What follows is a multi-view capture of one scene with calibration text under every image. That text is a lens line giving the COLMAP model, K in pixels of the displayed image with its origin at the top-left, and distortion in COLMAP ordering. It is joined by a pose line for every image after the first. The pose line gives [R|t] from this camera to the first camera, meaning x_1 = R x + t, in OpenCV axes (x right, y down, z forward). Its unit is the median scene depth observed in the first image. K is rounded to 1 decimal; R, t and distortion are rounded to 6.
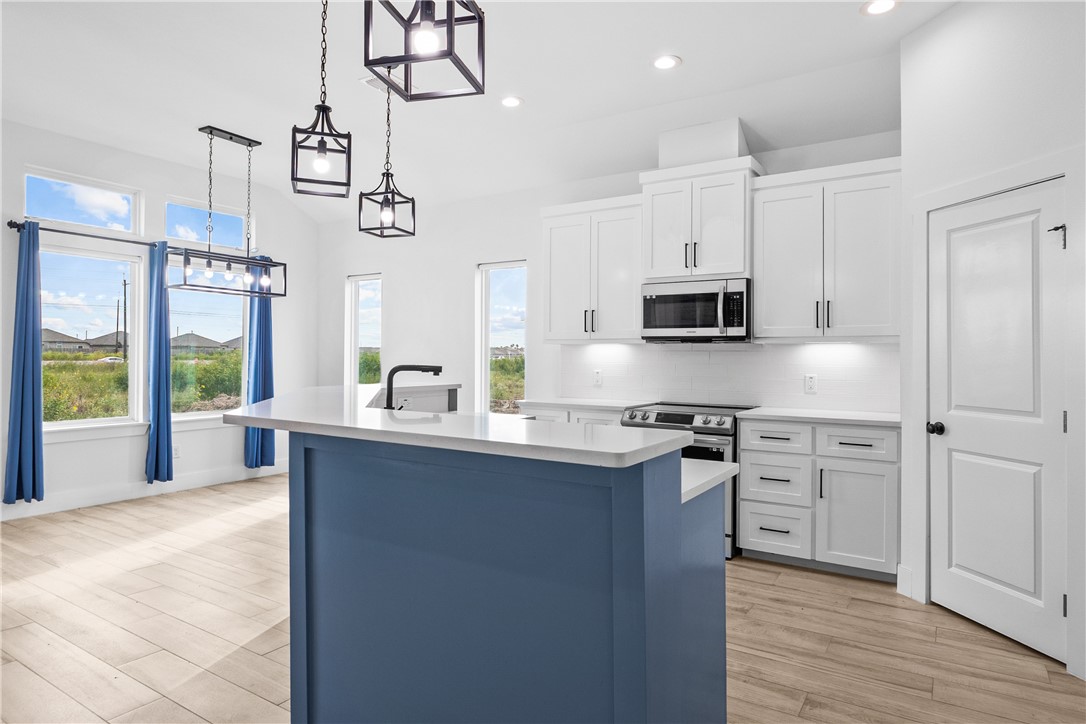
lens RADIAL K [[633.0, 0, 545.0], [0, 633.0, 335.2], [0, 0, 1]] dist [0.001495, -0.000963]
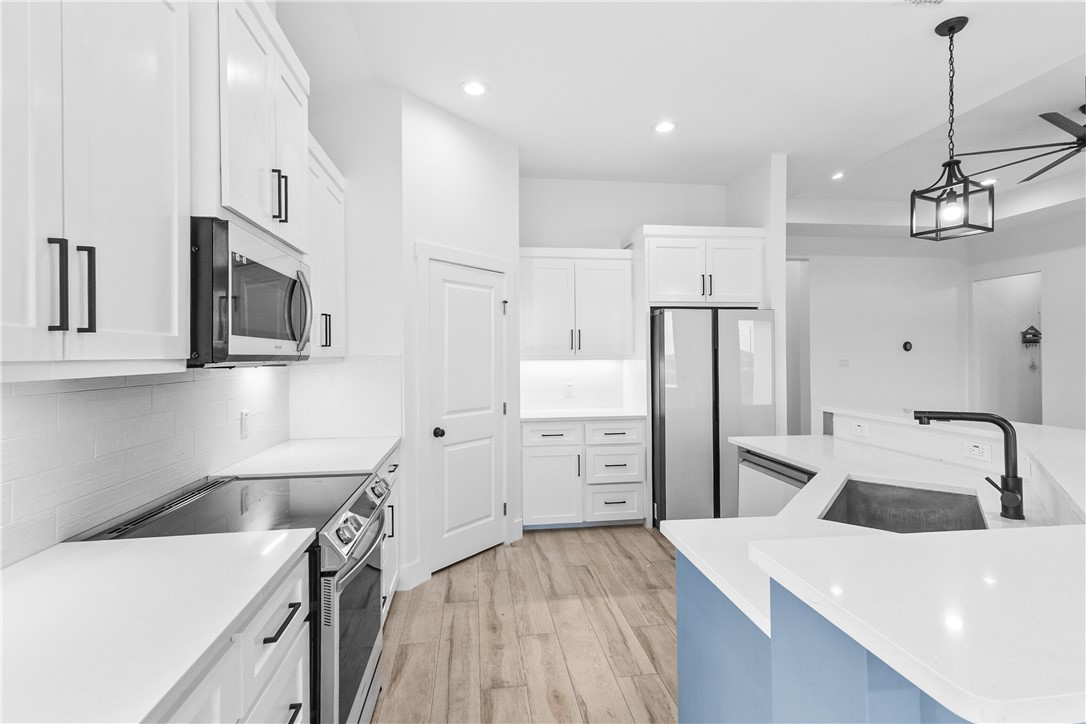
lens RADIAL K [[521.0, 0, 539.3], [0, 521.0, 355.0], [0, 0, 1]] dist [0.016738, 0.000143]
pose [[-0.647910, -0.001742, 0.761715, -0.332070], [-0.022302, 0.999612, -0.016684, 0.005377], [-0.761390, -0.027798, -0.647698, 1.650897]]
